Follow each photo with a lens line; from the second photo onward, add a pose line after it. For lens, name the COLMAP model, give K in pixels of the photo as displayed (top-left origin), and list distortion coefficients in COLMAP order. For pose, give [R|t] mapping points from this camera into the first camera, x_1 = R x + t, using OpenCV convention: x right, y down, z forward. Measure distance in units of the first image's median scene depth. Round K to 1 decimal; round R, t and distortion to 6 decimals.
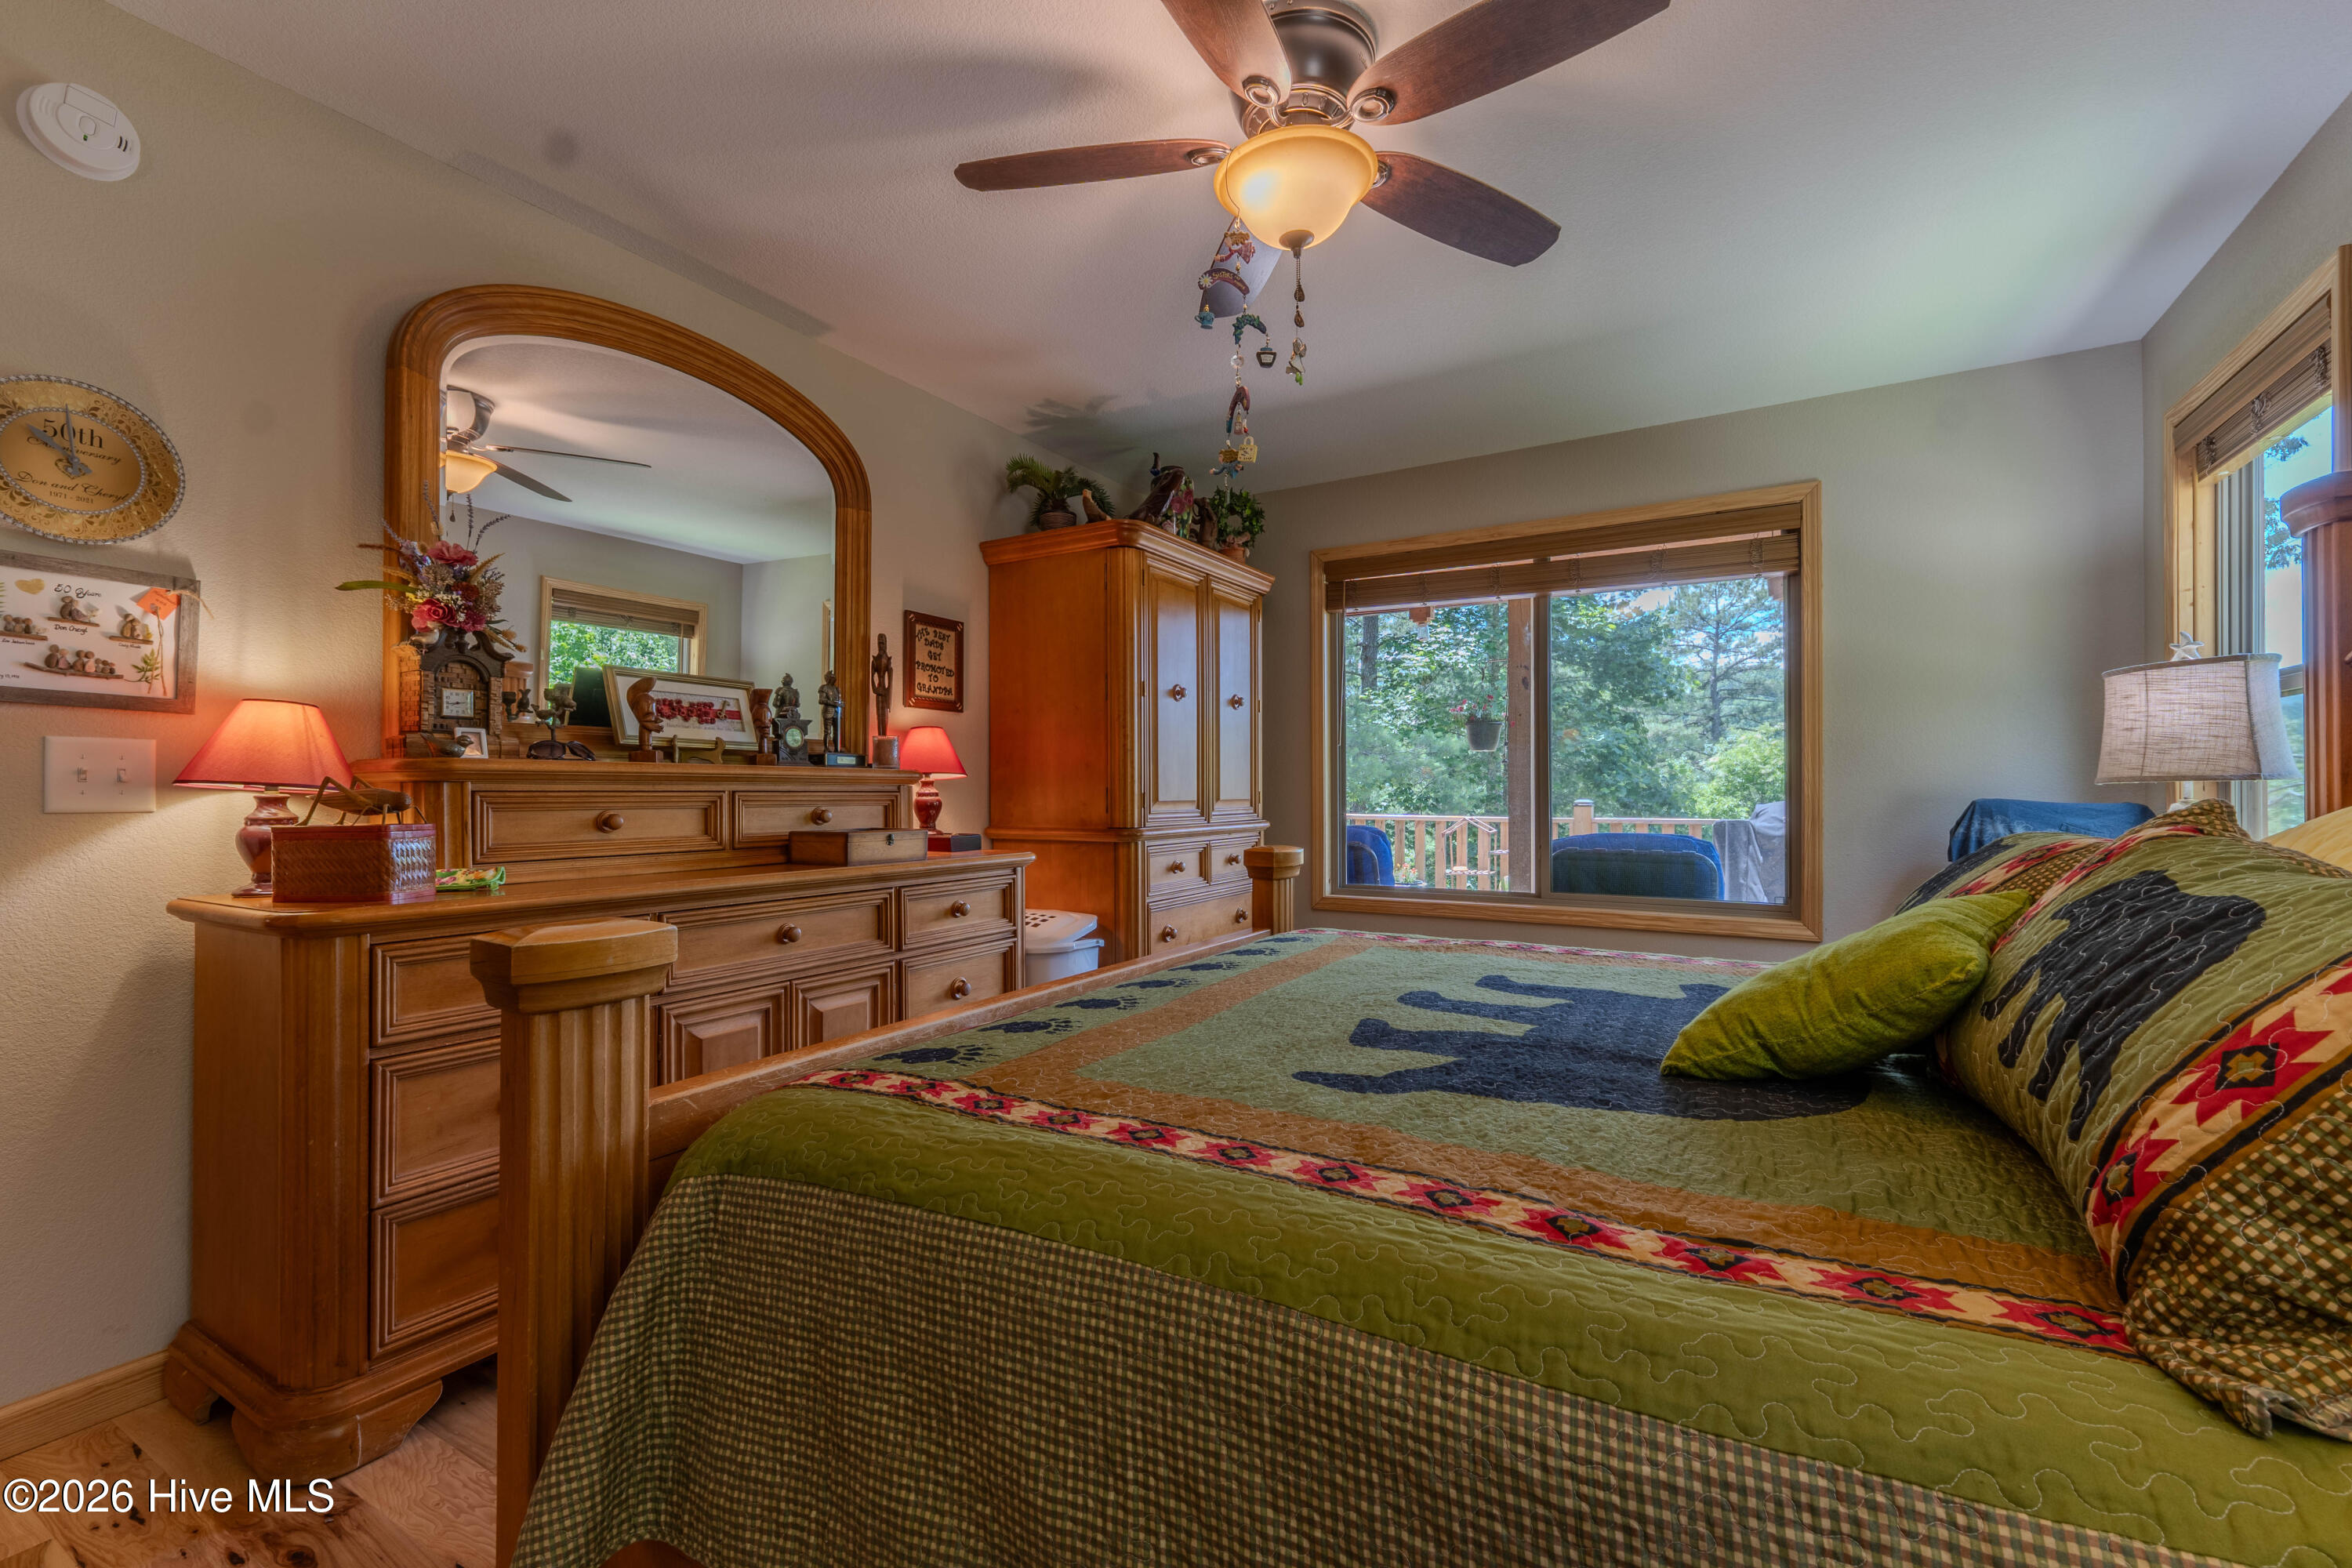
lens RADIAL K [[991.4, 0, 1176.8], [0, 991.4, 793.5], [0, 0, 1]] dist [0.011723, -0.001159]
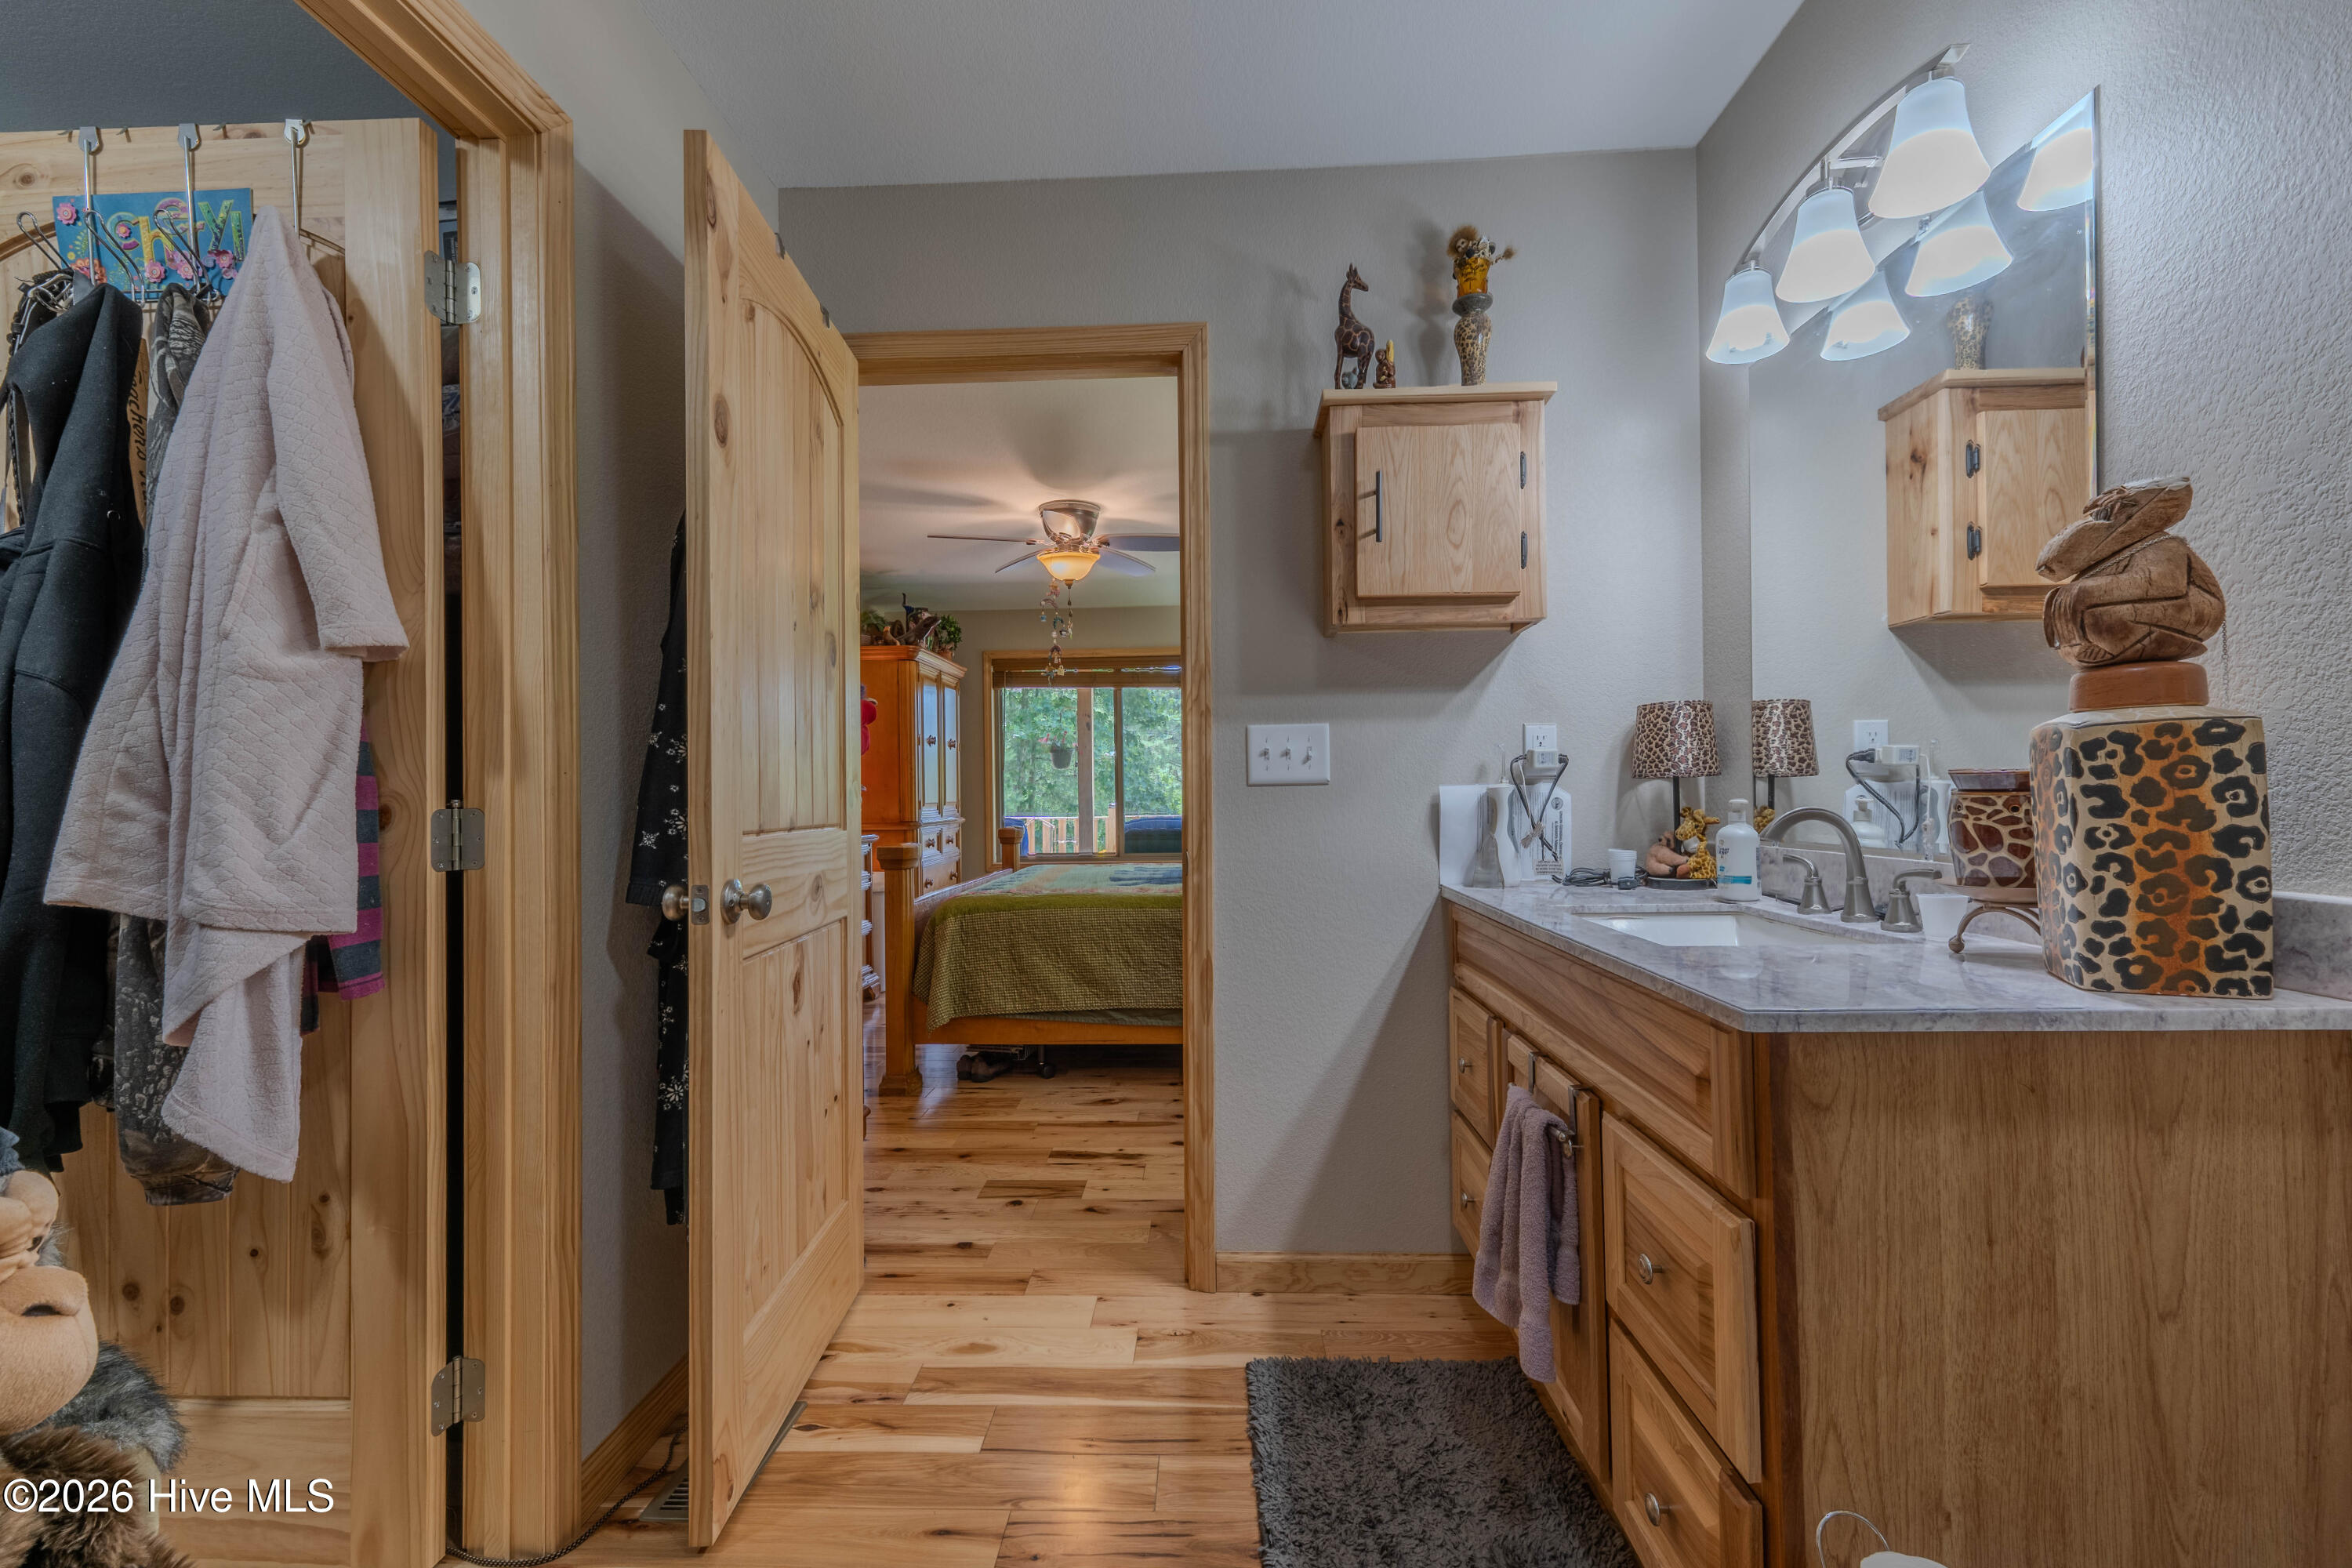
lens RADIAL K [[991.4, 0, 1177.6], [0, 991.4, 780.8], [0, 0, 1]] dist [0.011723, -0.001159]
pose [[0.879711, -0.002259, 0.475504, -0.420570], [0.009972, 0.999856, -0.013697, -0.005918], [-0.475404, 0.016791, 0.879607, -0.679695]]
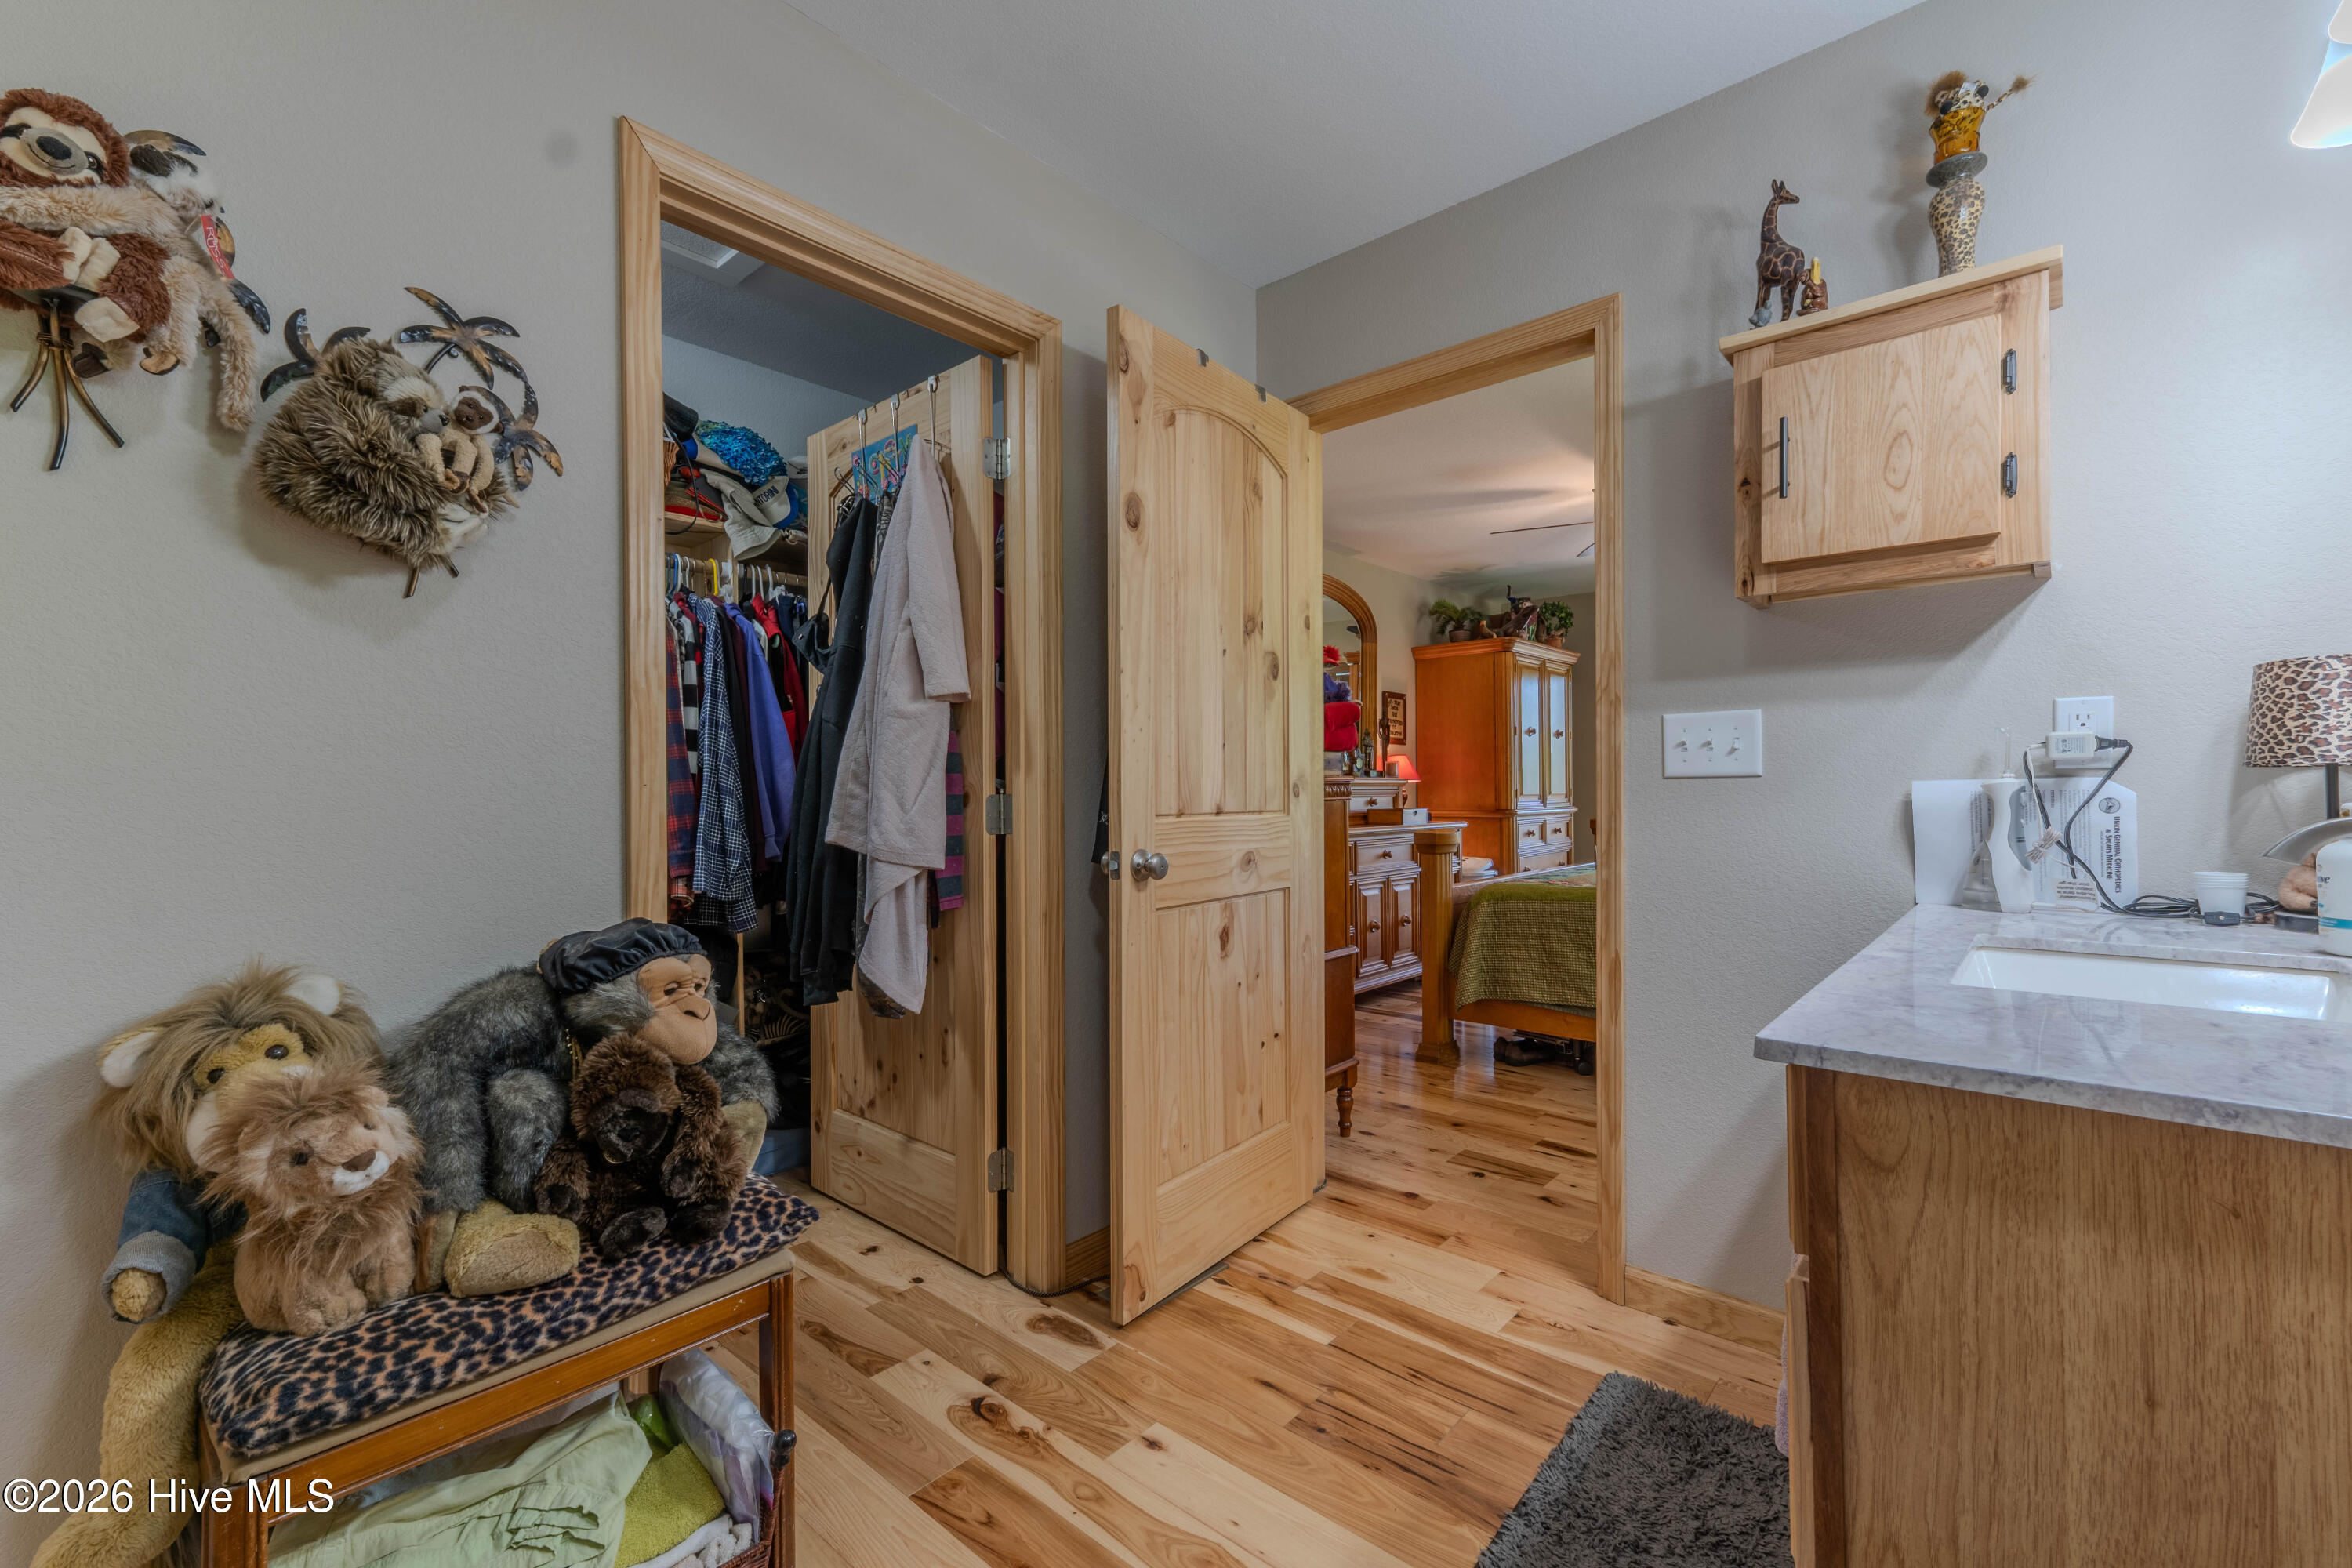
lens RADIAL K [[991.4, 0, 1180.4], [0, 991.4, 779.0], [0, 0, 1]] dist [0.011723, -0.001159]
pose [[0.982550, -0.006125, -0.185898, -0.264789], [0.004620, 0.999953, -0.008525, -0.006877], [0.185941, 0.007517, 0.982532, -0.771641]]
